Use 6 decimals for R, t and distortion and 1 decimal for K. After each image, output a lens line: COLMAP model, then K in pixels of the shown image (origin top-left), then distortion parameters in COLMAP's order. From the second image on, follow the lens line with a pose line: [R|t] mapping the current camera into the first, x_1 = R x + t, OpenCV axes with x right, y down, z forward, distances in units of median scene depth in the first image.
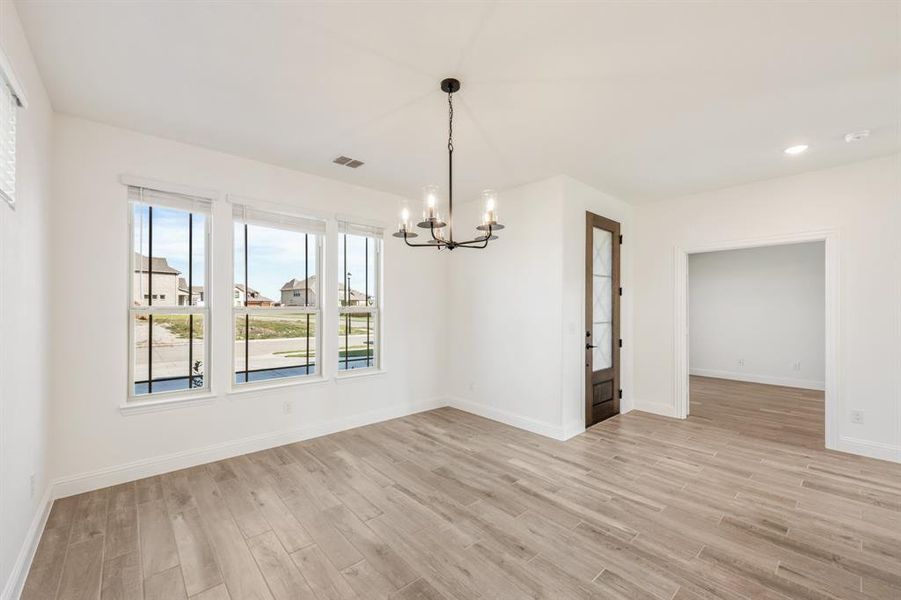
lens RADIAL K [[364.1, 0, 451.3], [0, 364.1, 307.2], [0, 0, 1]] dist [-0.000284, -0.000109]
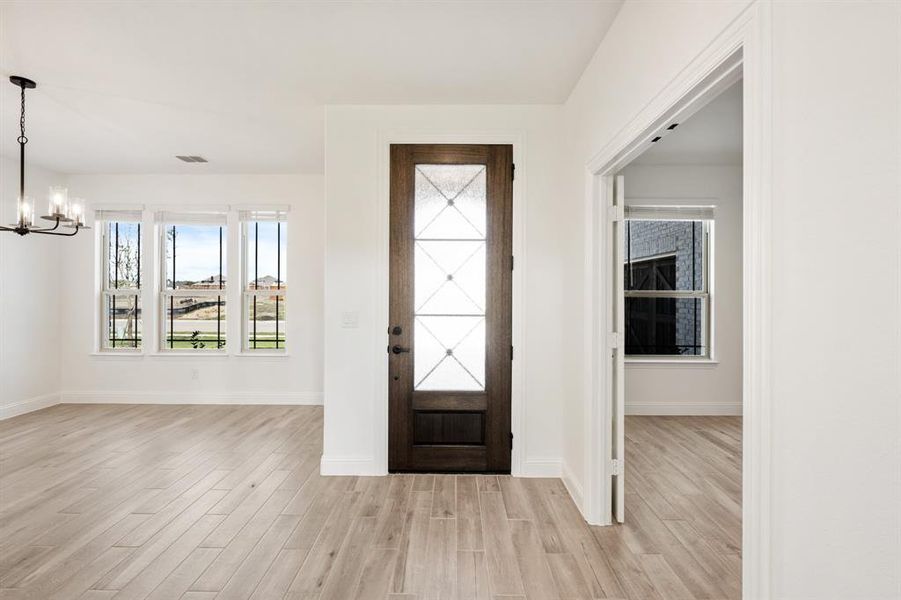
lens RADIAL K [[393.4, 0, 450.3], [0, 393.4, 290.2], [0, 0, 1]] dist [-0.002834, -0.000366]
pose [[0.738170, -0.001056, -0.674614, 1.165144], [-0.002018, 0.999991, -0.003774, 0.004644], [0.674611, 0.004147, 0.738161, 0.681794]]
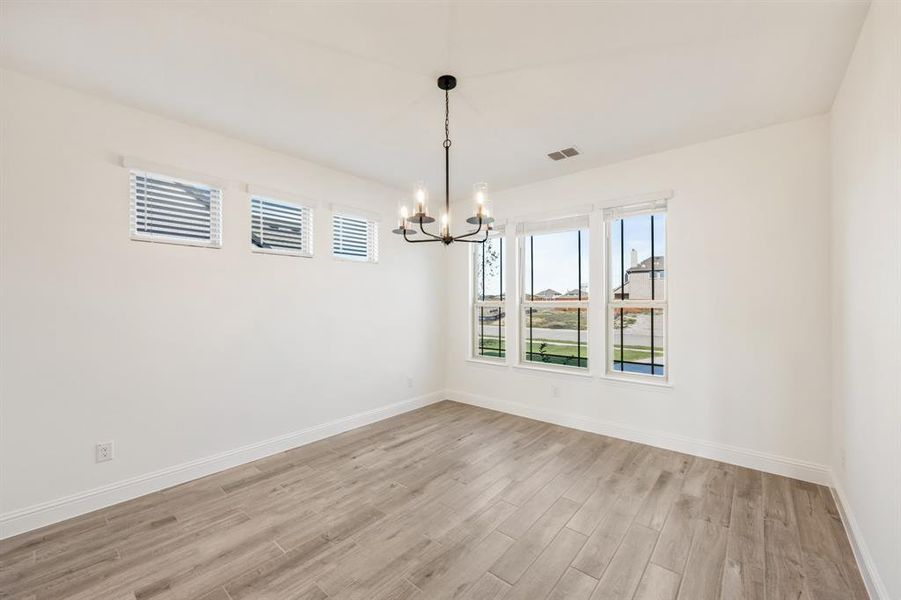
lens RADIAL K [[362.2, 0, 450.5], [0, 362.2, 300.0], [0, 0, 1]] dist [-0.000125, -0.000008]
pose [[0.129883, -0.009461, -0.991484, 0.681238], [0.003362, 0.999953, -0.009101, 0.004721], [0.991524, -0.002152, 0.129908, 0.597633]]
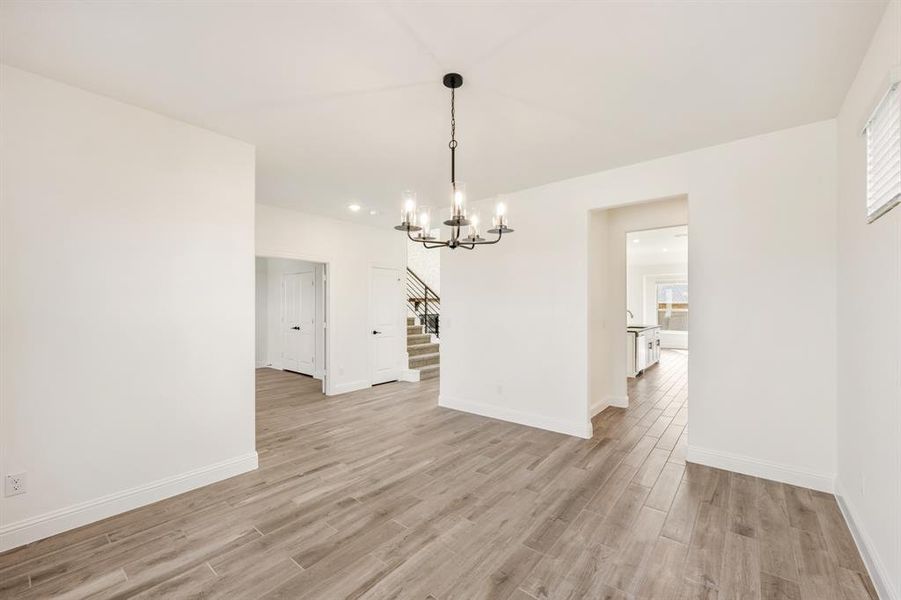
lens RADIAL K [[366.9, 0, 452.1], [0, 366.9, 306.4], [0, 0, 1]] dist [0.000507, -0.000174]
pose [[-0.152440, -0.002956, 0.988308, -0.667539], [0.001385, 0.999994, 0.003204, -0.002803], [-0.988312, 0.001857, -0.152435, 0.786676]]
